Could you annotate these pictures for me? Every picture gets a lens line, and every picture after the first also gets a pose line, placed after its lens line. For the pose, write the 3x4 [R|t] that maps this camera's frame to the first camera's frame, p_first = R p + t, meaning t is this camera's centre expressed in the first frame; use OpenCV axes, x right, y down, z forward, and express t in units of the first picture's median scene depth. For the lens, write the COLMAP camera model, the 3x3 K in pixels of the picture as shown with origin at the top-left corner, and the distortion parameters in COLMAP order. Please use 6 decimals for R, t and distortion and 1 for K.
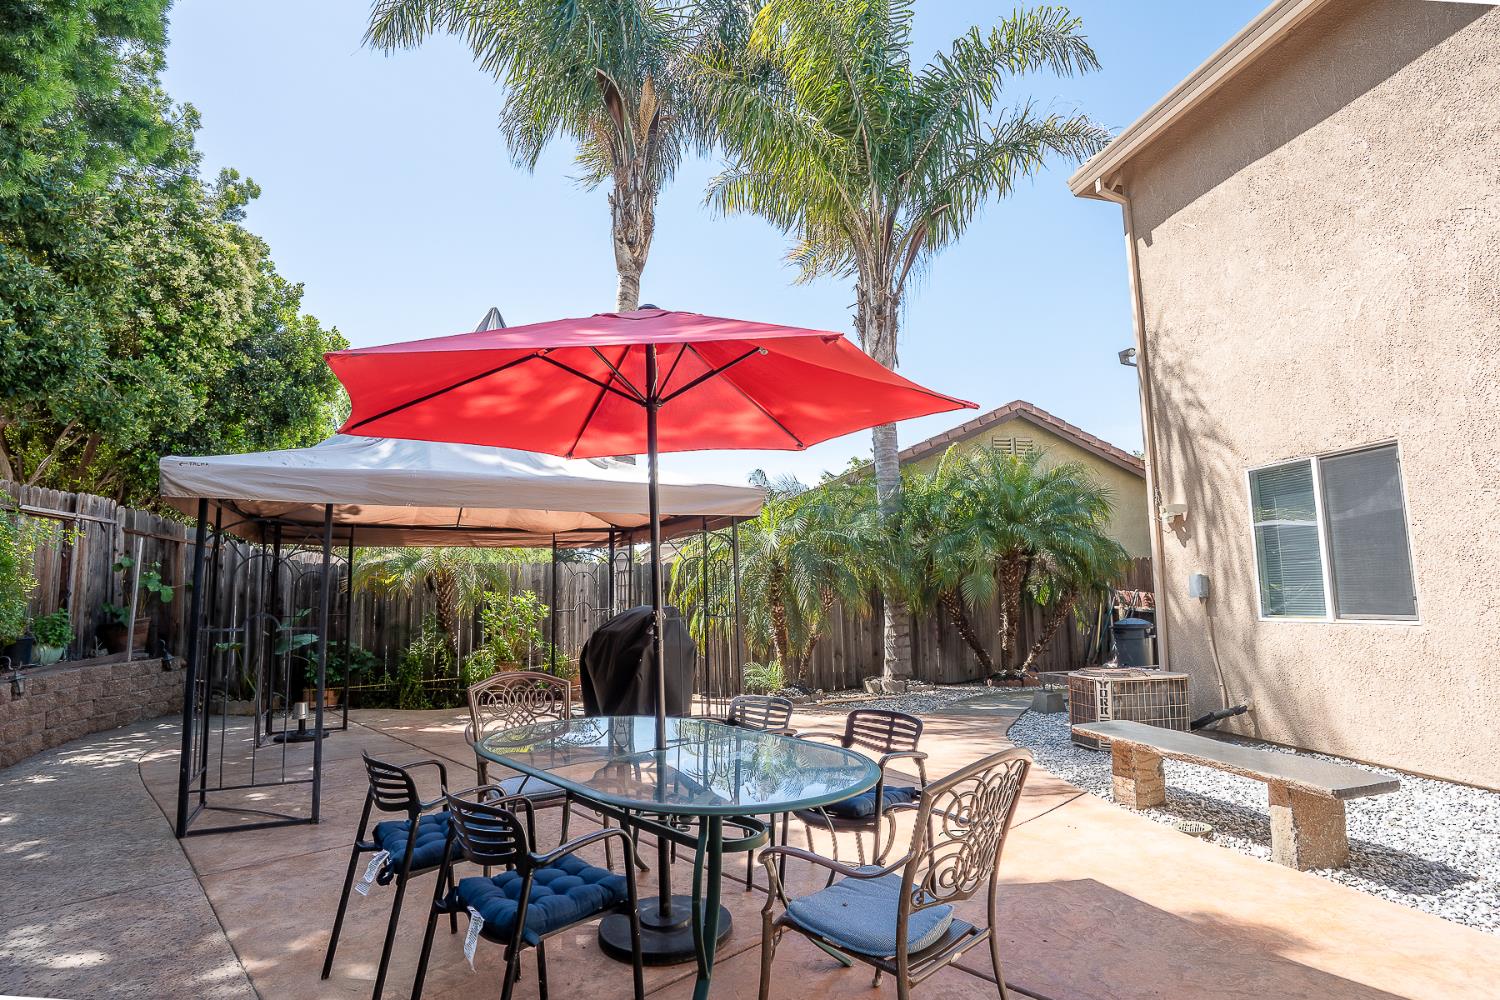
lens RADIAL K [[734.8, 0, 727.2], [0, 734.8, 504.1], [0, 0, 1]] dist [-0.059452, 0.030381]
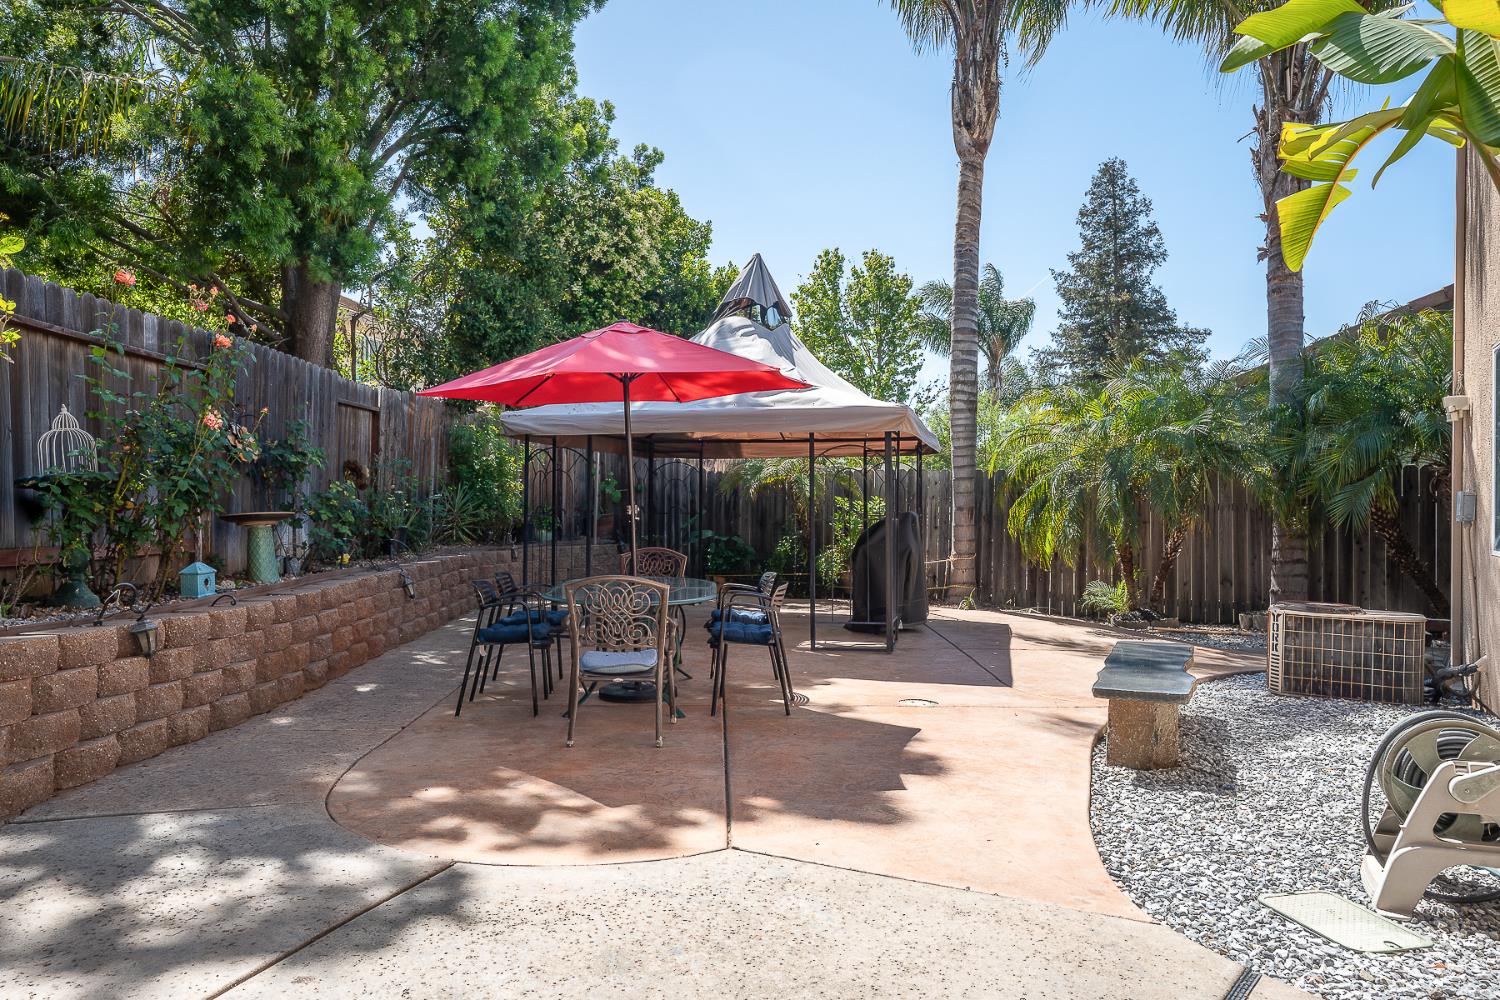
lens RADIAL K [[895.6, 0, 750.0], [0, 895.6, 500.0], [0, 0, 1]] dist [0.000291, -0.000670]
pose [[0.776342, 0.019741, -0.630002, 0.417302], [0.055221, 0.993536, 0.099180, -0.015366], [0.627888, -0.111787, 0.770234, -0.109890]]
